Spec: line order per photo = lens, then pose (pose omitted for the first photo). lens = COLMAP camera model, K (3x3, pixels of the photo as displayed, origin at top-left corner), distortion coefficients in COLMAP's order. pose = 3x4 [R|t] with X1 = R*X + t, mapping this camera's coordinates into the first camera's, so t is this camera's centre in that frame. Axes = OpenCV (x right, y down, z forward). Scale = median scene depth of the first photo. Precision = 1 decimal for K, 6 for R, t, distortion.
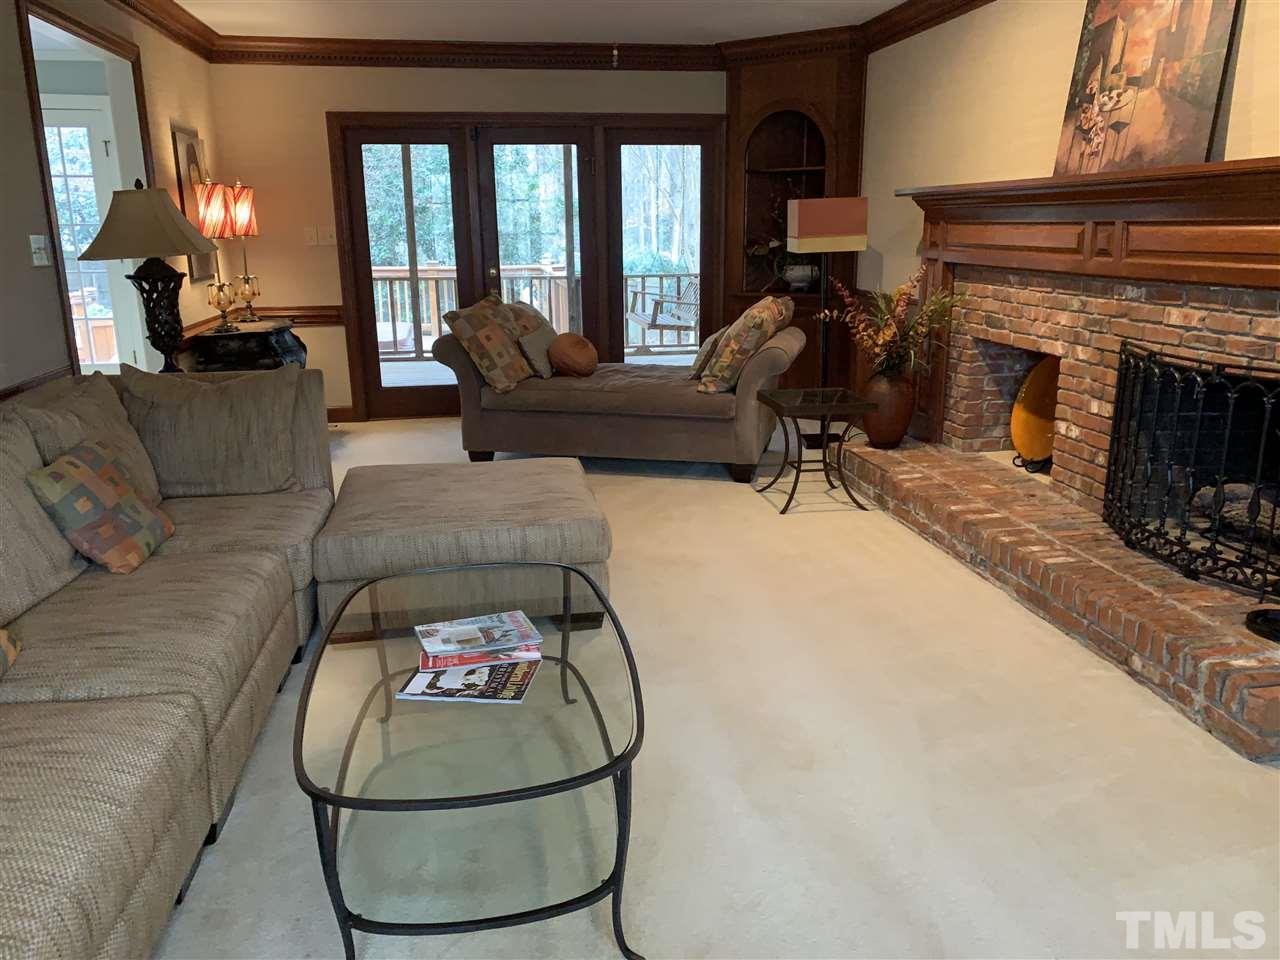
lens RADIAL K [[984.7, 0, 636.5], [0, 984.7, 485.2], [0, 0, 1]] dist [0.042429, -0.039660]
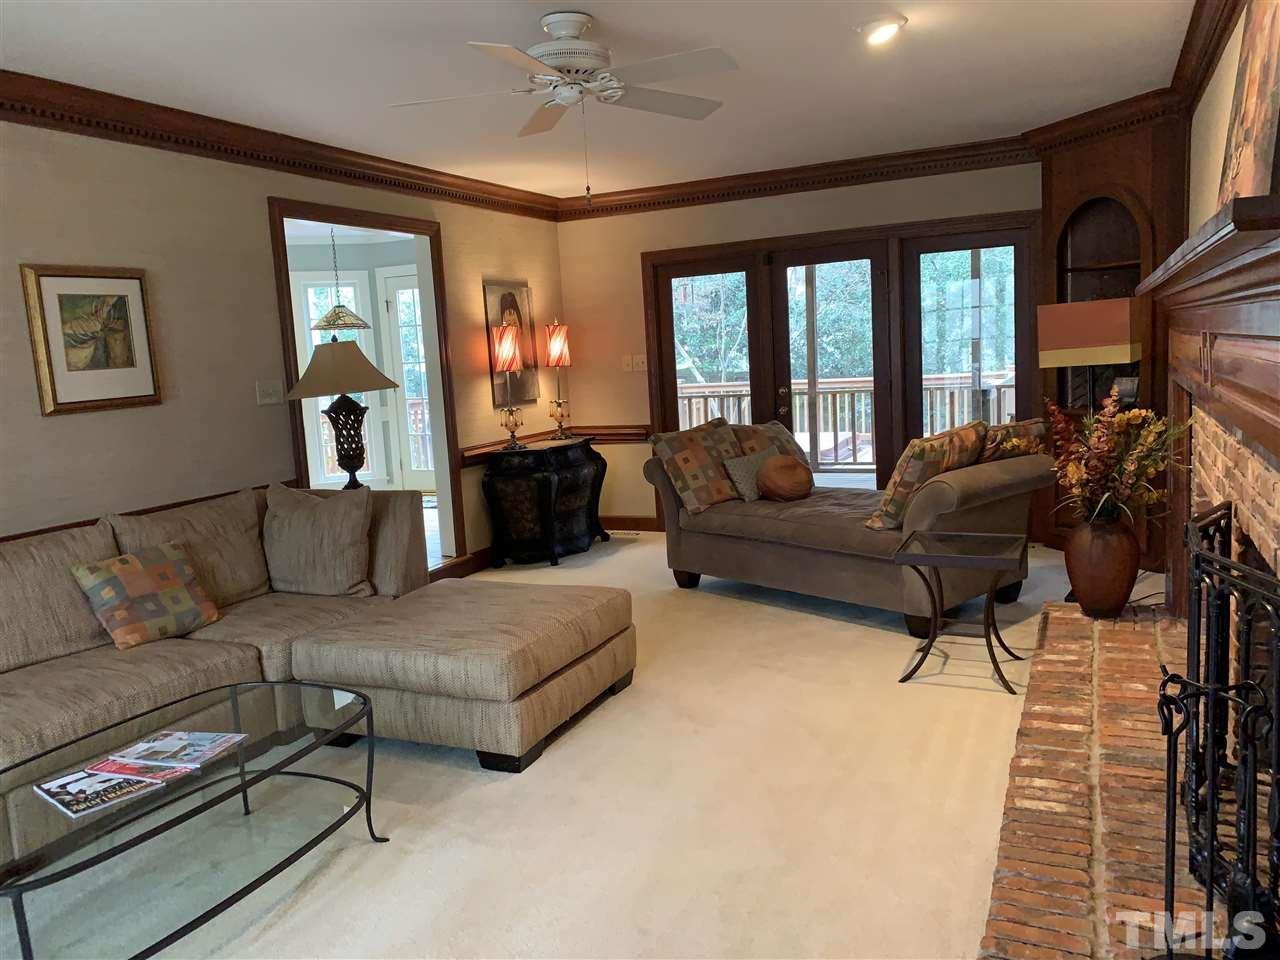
lens RADIAL K [[984.7, 0, 635.5], [0, 984.7, 470.9], [0, 0, 1]] dist [0.042429, -0.039660]
pose [[0.825257, 0.031984, -0.563851, 0.377784], [-0.096742, 0.991644, -0.085342, -0.047690], [0.556410, 0.124977, 0.821455, 0.145962]]
